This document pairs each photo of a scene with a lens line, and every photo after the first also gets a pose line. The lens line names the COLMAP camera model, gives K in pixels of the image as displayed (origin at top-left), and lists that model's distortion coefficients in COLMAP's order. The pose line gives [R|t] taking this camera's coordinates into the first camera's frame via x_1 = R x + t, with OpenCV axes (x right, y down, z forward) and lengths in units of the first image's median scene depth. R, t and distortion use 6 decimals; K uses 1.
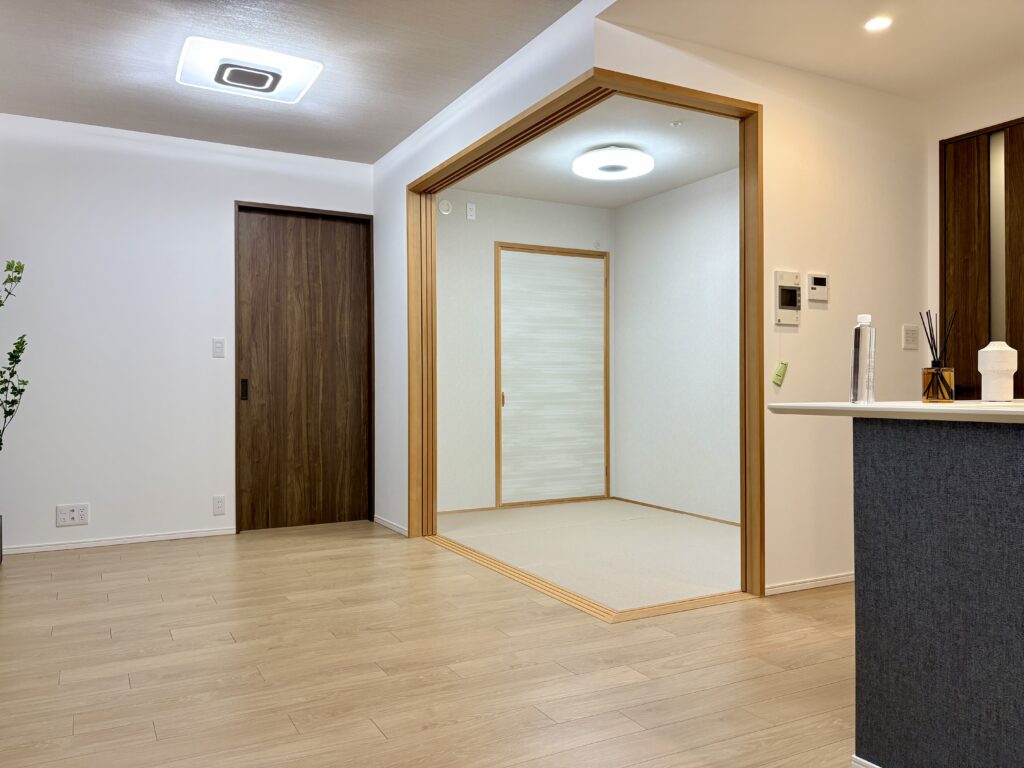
lens RADIAL K [[785.9, 0, 512.0], [0, 785.9, 384.0], [0, 0, 1]] dist [0.007856, -0.005142]
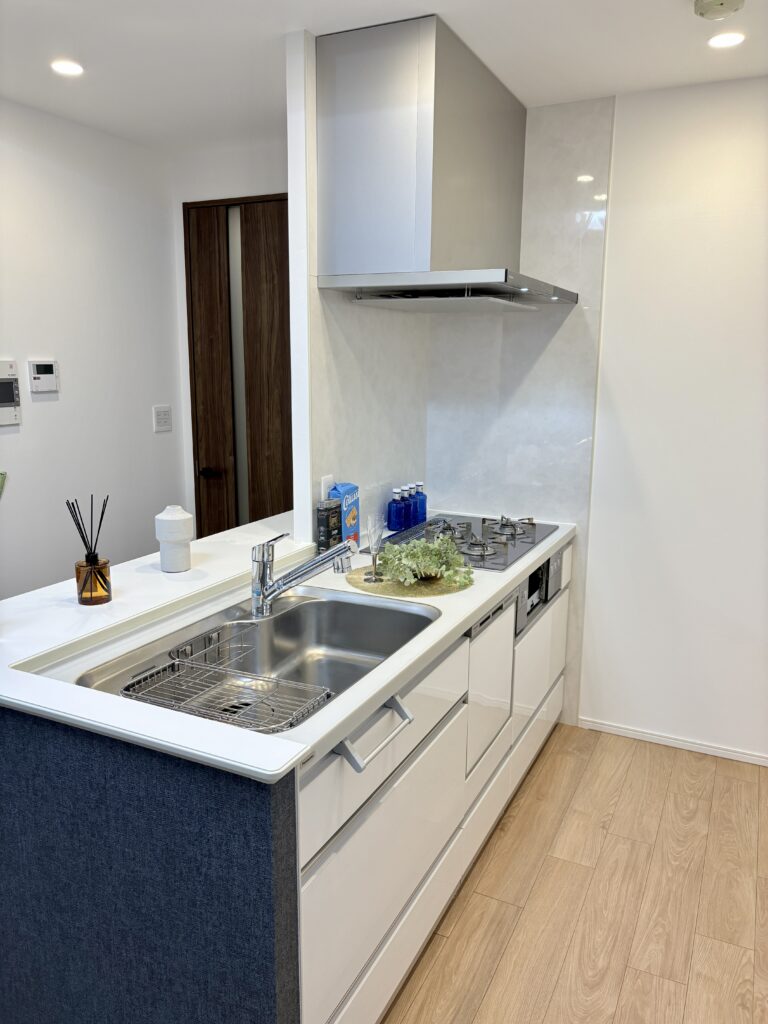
lens RADIAL K [[785.9, 0, 384.0], [0, 785.9, 512.0], [0, 0, 1]] dist [0.007856, -0.005142]
pose [[0.814052, -0.105684, 0.571095, 0.184478], [-0.007215, 0.981389, 0.191896, -0.143194], [-0.580747, -0.160334, 0.798139, 0.076881]]
